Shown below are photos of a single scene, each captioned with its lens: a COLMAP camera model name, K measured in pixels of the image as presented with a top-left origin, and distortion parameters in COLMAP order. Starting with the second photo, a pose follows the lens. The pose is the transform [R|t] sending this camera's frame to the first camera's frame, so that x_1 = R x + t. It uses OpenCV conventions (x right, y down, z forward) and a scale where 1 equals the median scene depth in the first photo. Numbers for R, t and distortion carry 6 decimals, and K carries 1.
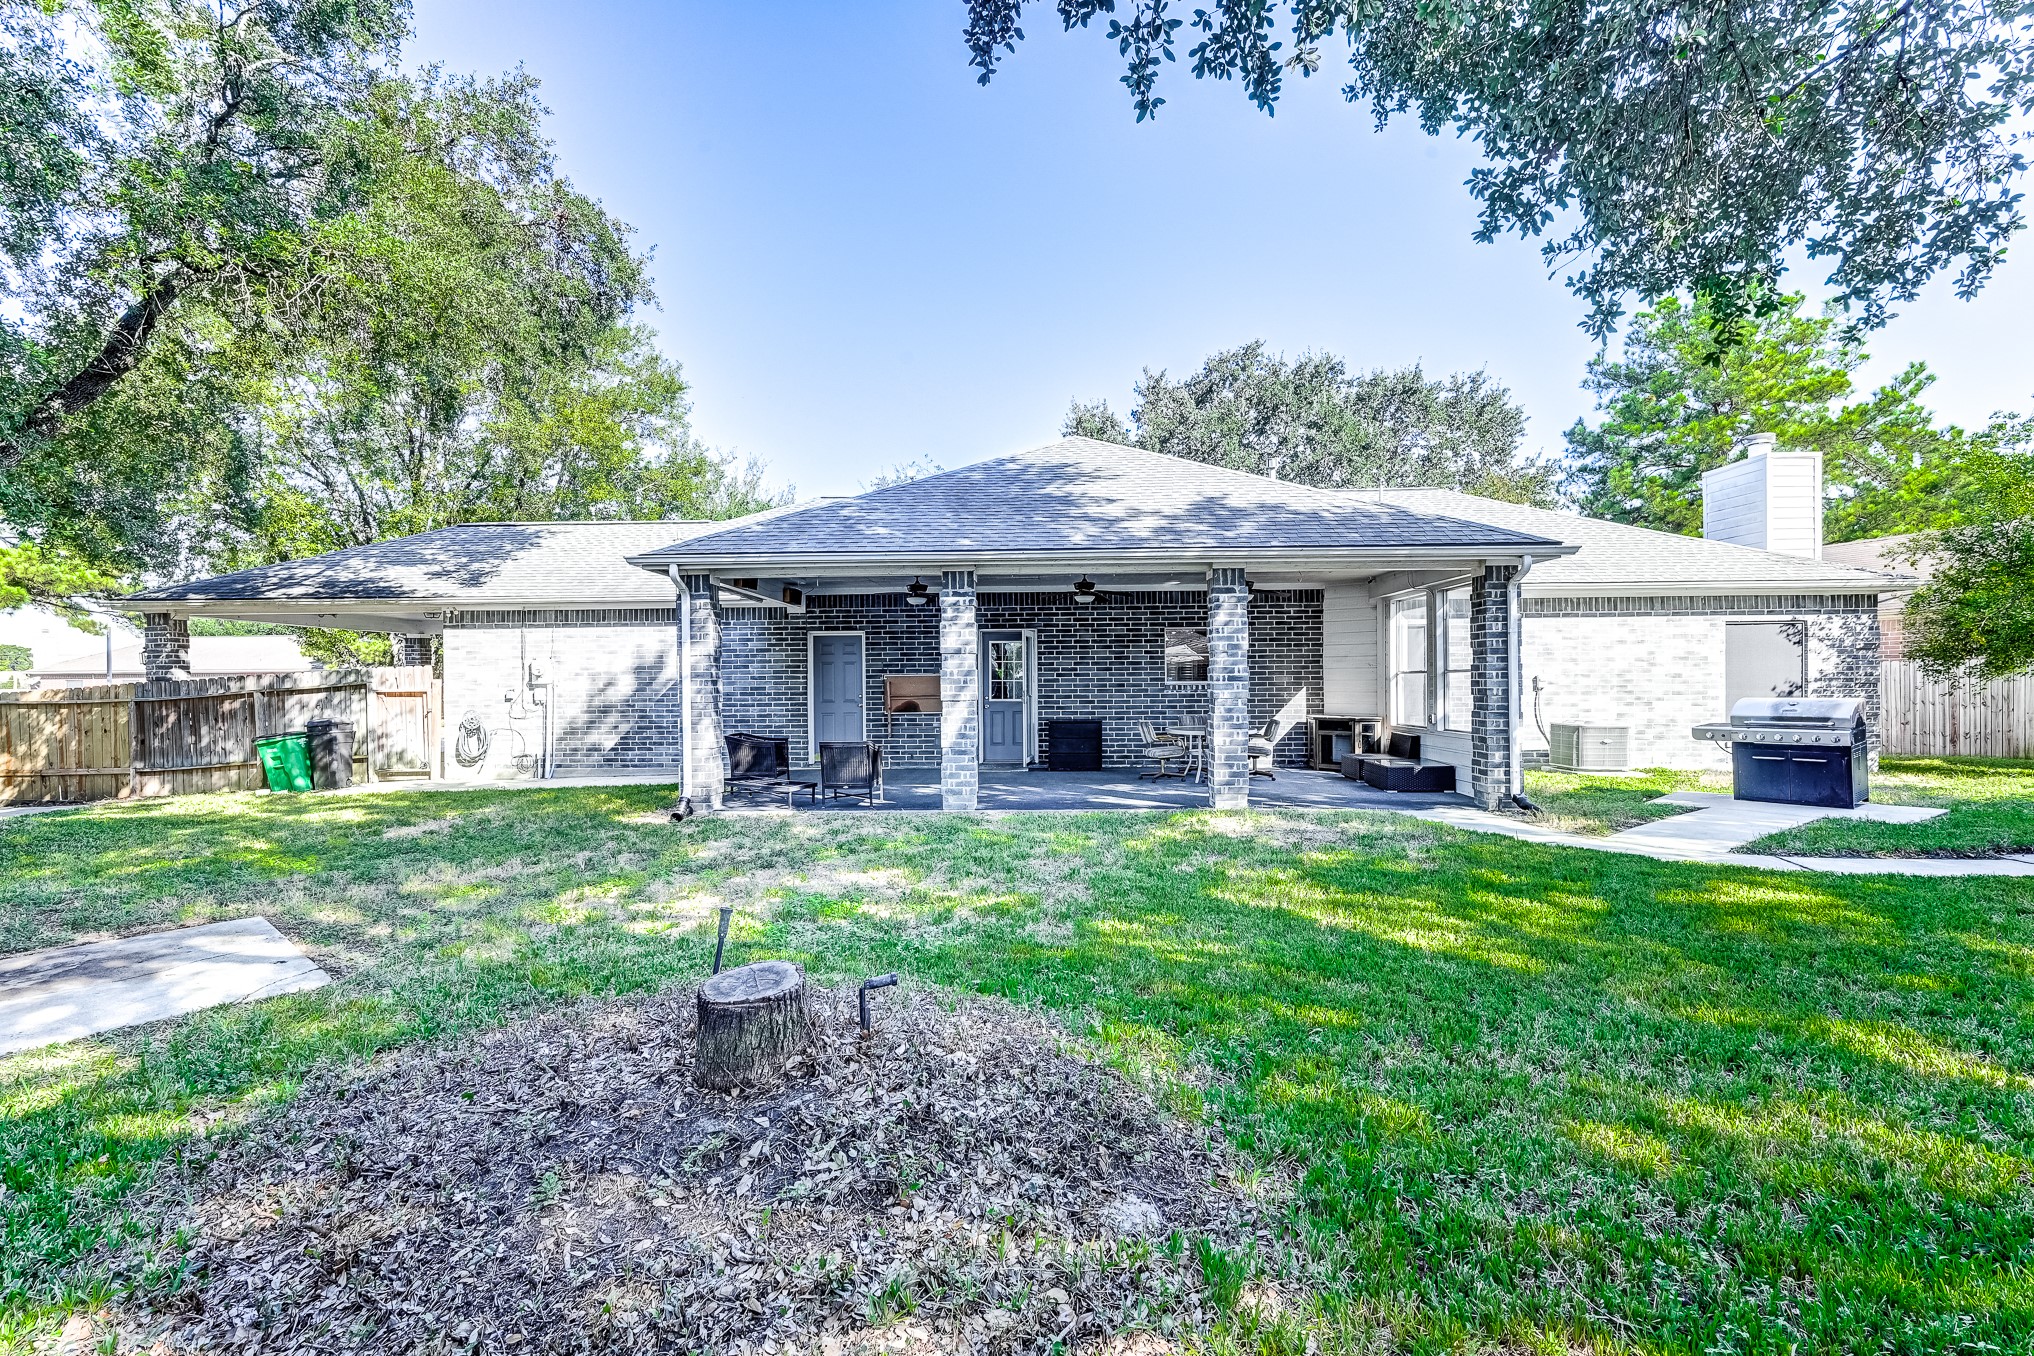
lens RADIAL K [[959.9, 0, 1017.0], [0, 959.9, 678.2], [0, 0, 1]] dist [0.035040, 0.000228]
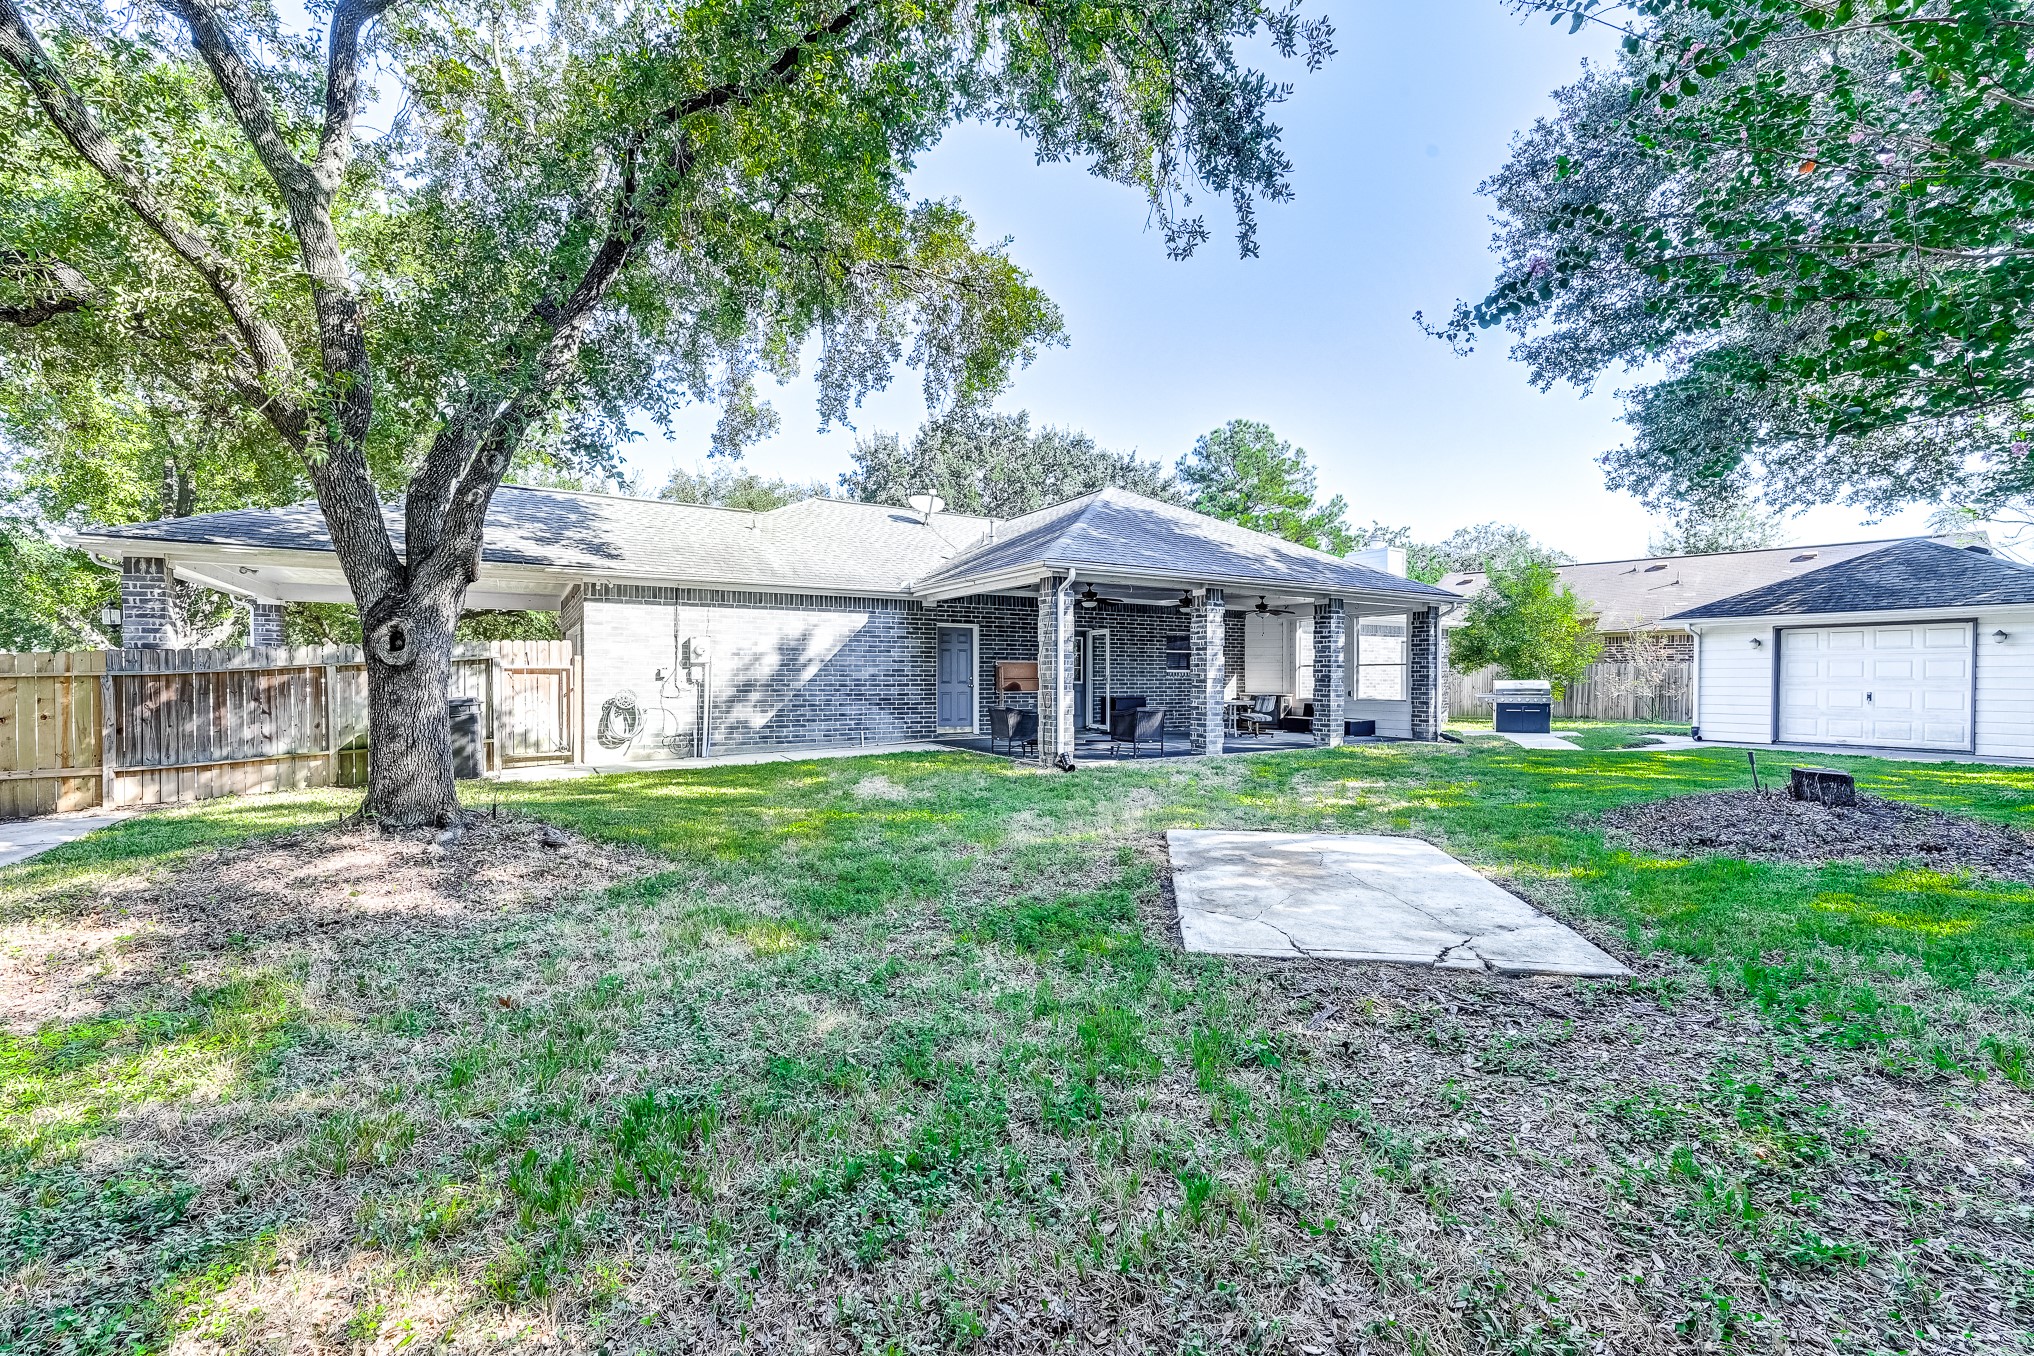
lens RADIAL K [[891.0, 0, 1017.0], [0, 891.0, 683.1], [0, 0, 1]] dist [-0.002264, -0.000084]
pose [[0.827657, 0.007495, 0.561185, -0.730966], [-0.009443, 0.999955, 0.000571, 0.023641], [-0.561155, -0.005772, 0.827690, 0.048646]]
